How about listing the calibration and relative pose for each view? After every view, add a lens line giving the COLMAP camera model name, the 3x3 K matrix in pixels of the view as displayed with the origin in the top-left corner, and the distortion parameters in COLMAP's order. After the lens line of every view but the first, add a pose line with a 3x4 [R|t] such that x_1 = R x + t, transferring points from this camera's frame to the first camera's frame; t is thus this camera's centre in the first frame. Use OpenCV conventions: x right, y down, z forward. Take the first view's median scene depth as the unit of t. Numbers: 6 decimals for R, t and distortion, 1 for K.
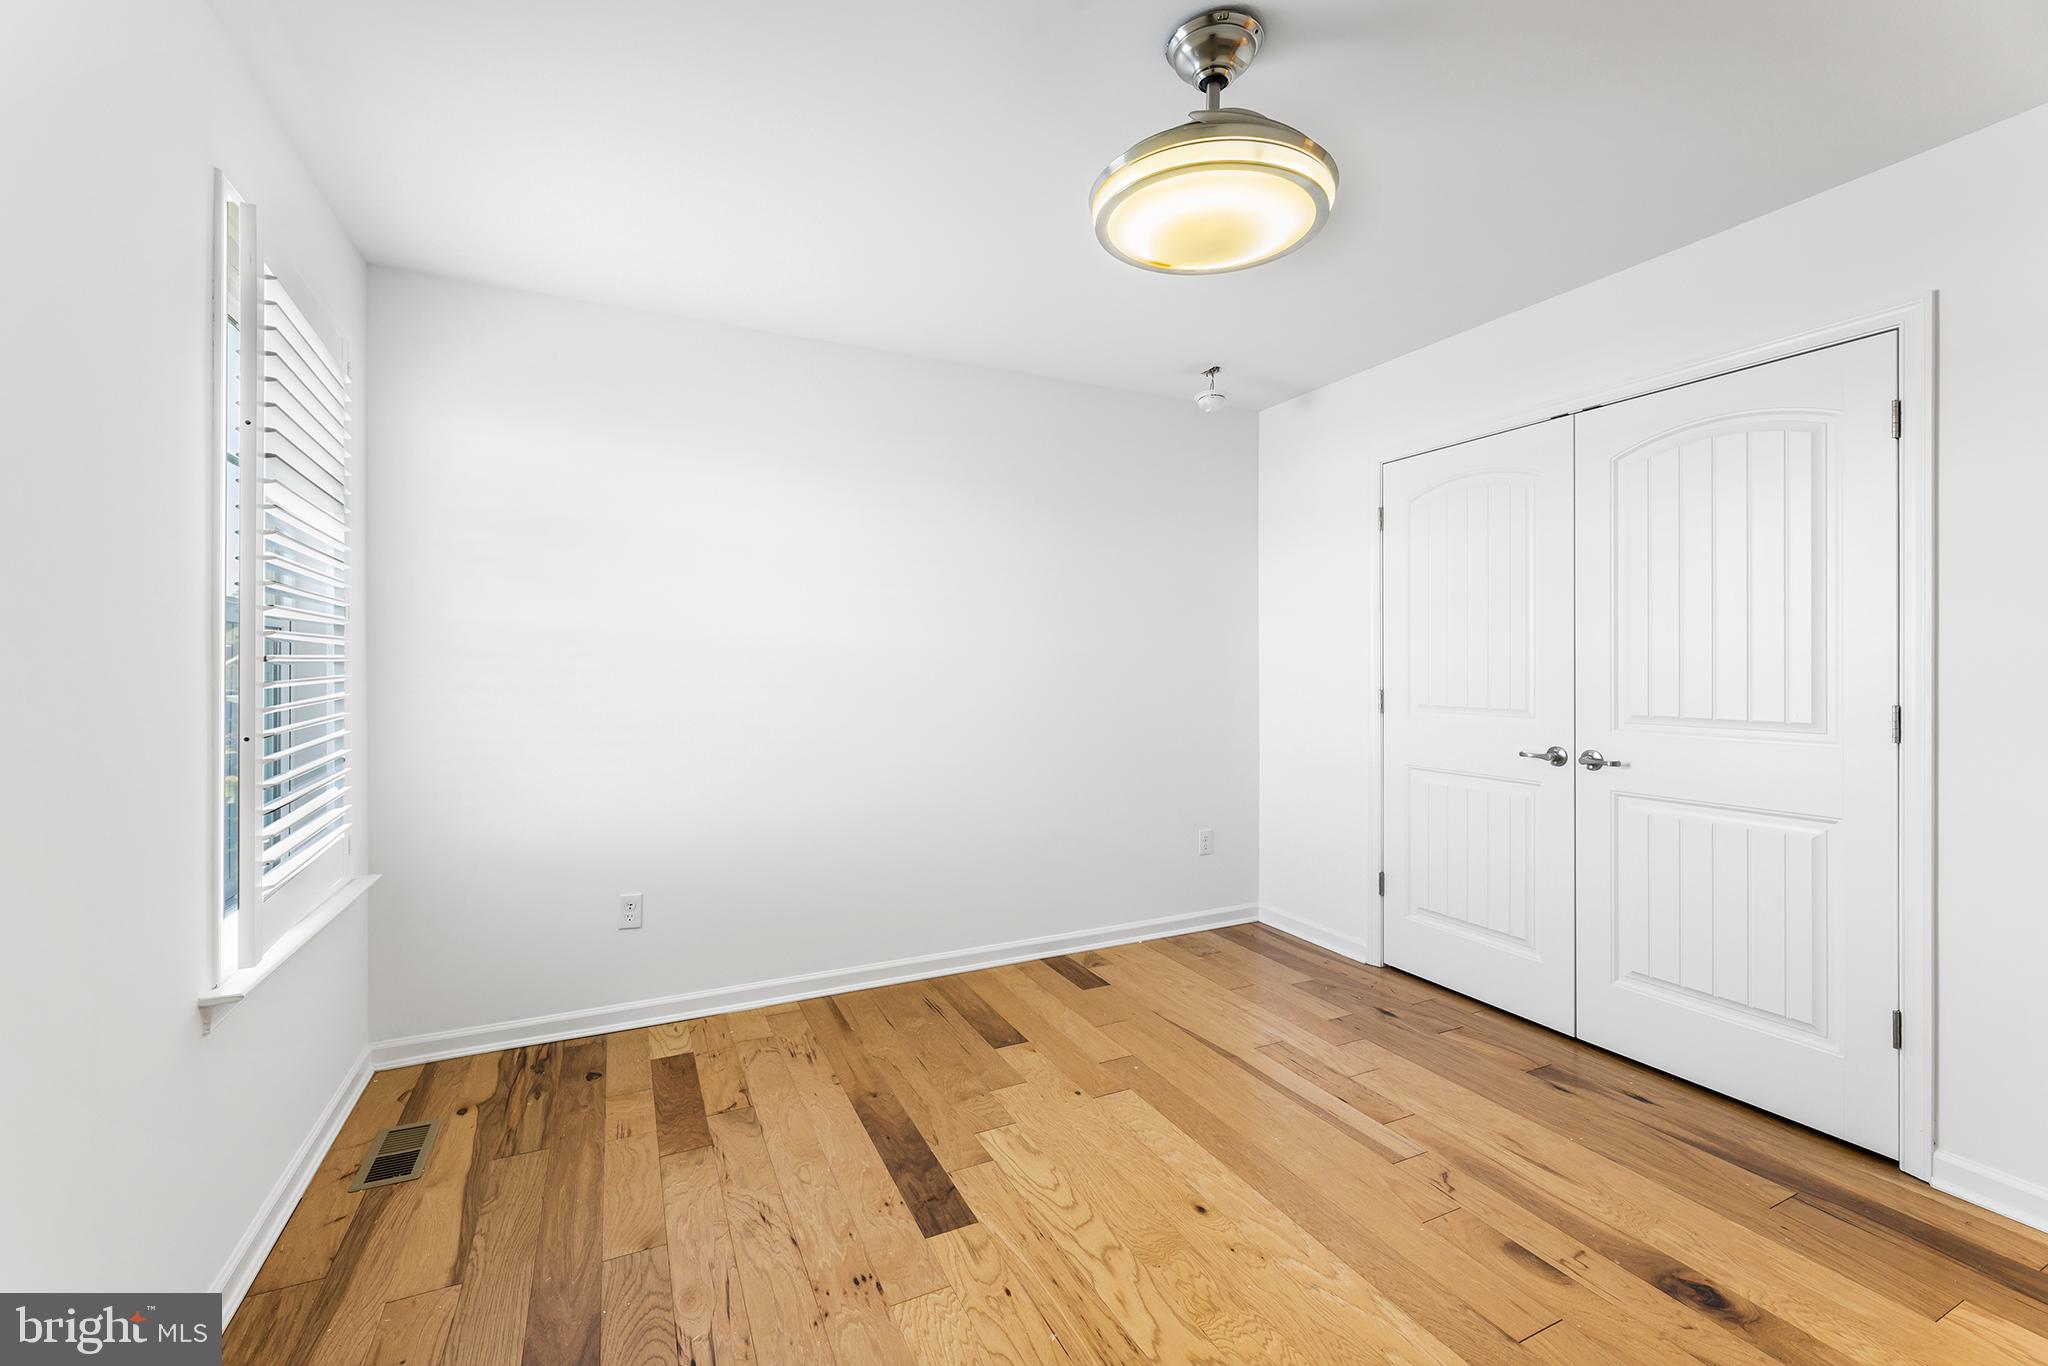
lens RADIAL K [[828.2, 0, 1026.7], [0, 828.2, 679.3], [0, 0, 1]] dist [-0.002380, -0.000465]
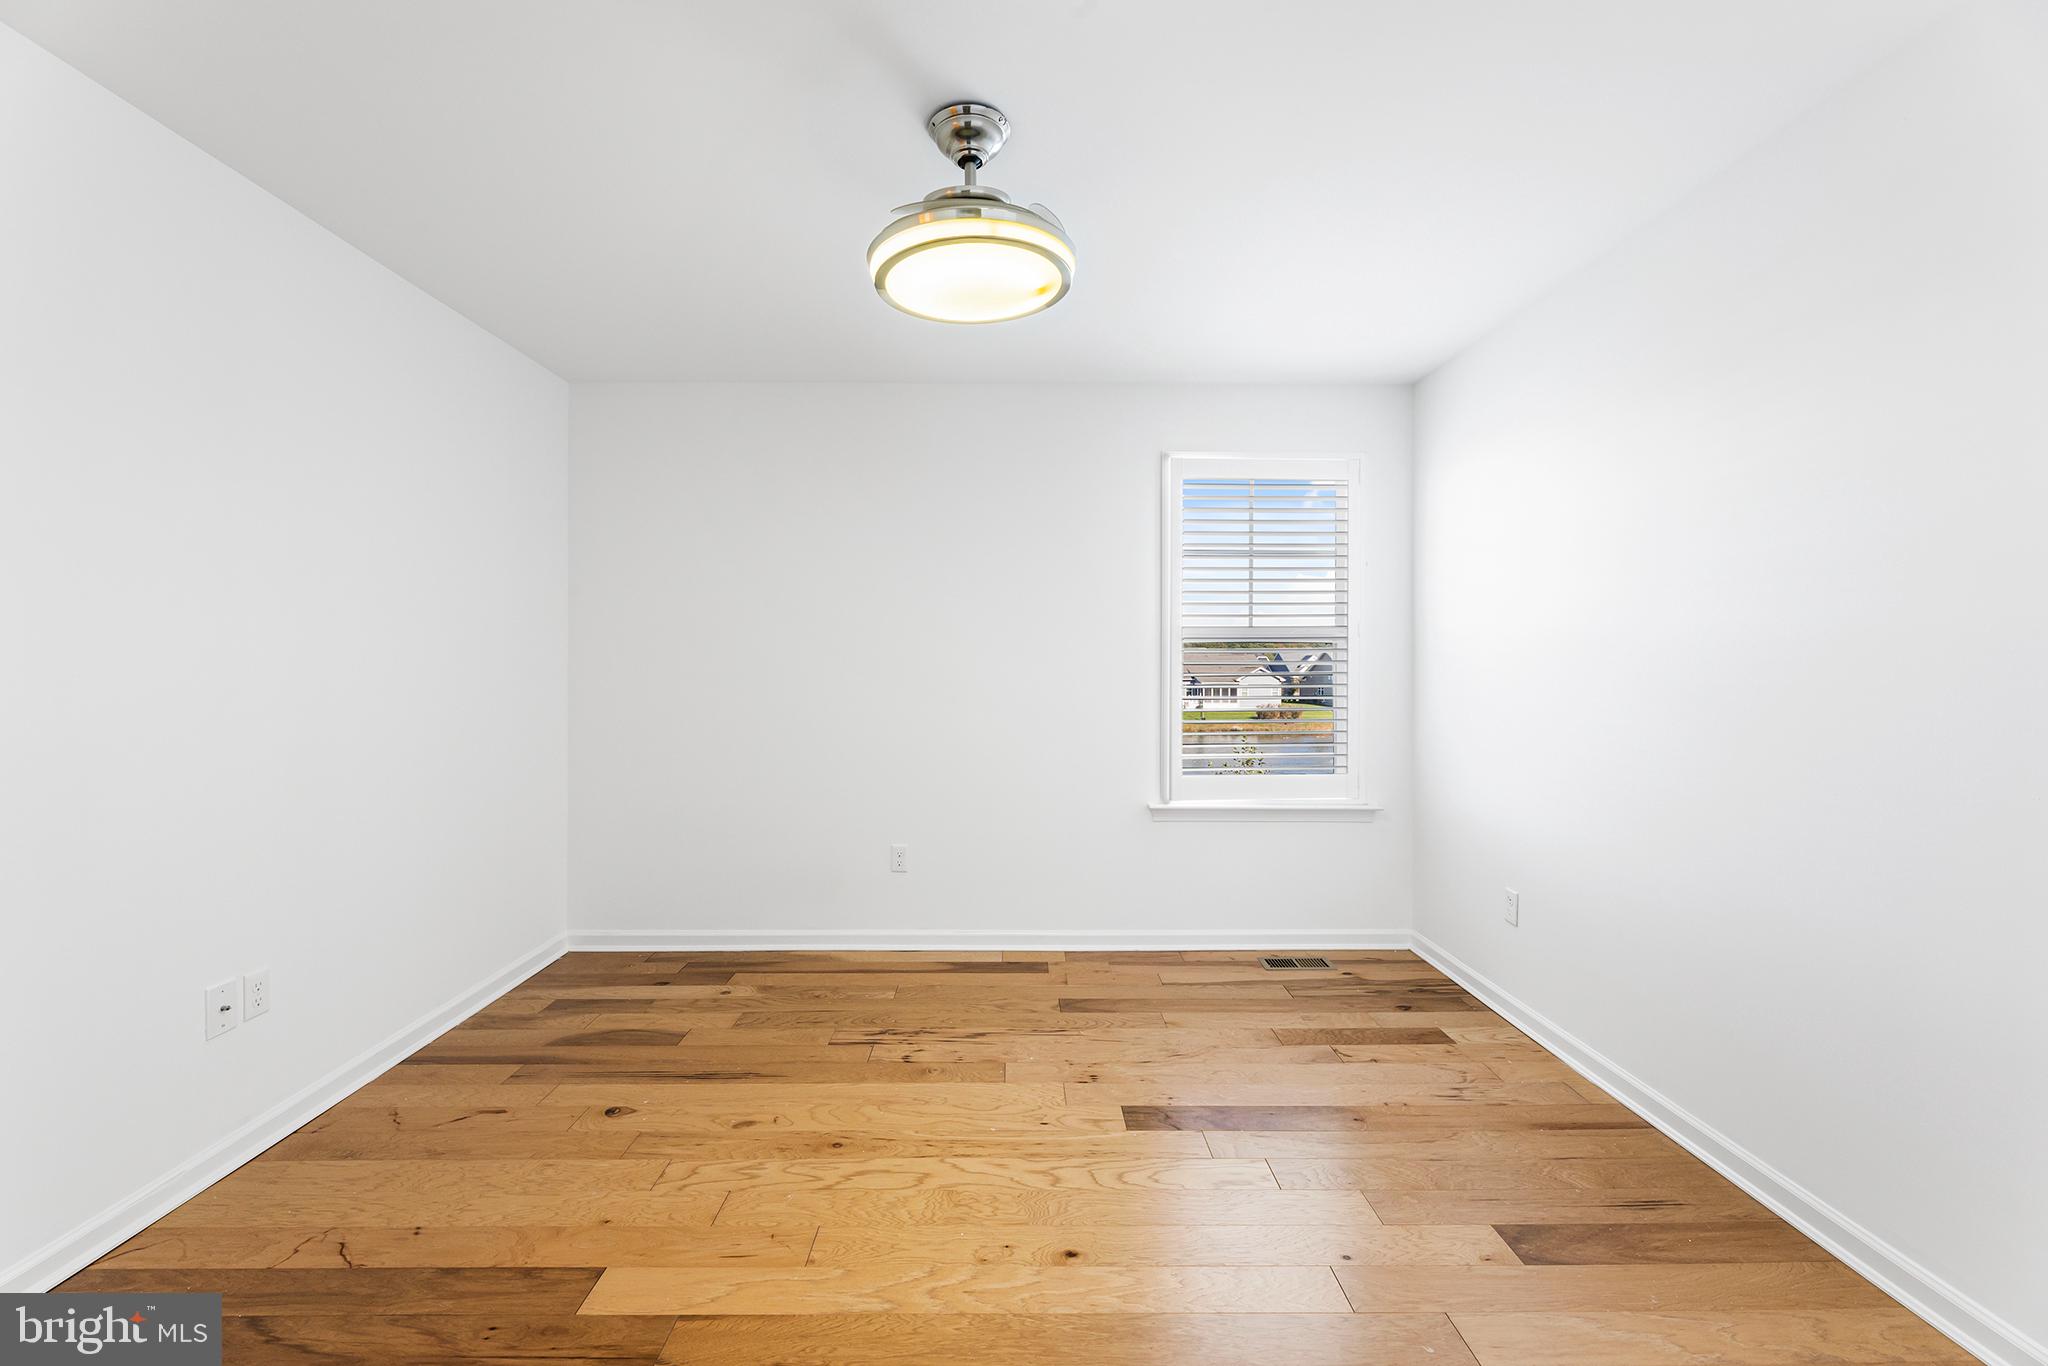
lens RADIAL K [[828.2, 0, 1026.7], [0, 828.2, 679.3], [0, 0, 1]] dist [-0.002380, -0.000465]
pose [[-0.415145, 0.018738, -0.909562, 0.931274], [-0.015362, 0.999501, 0.027602, -0.029498], [0.909625, 0.025432, -0.414650, 1.153654]]
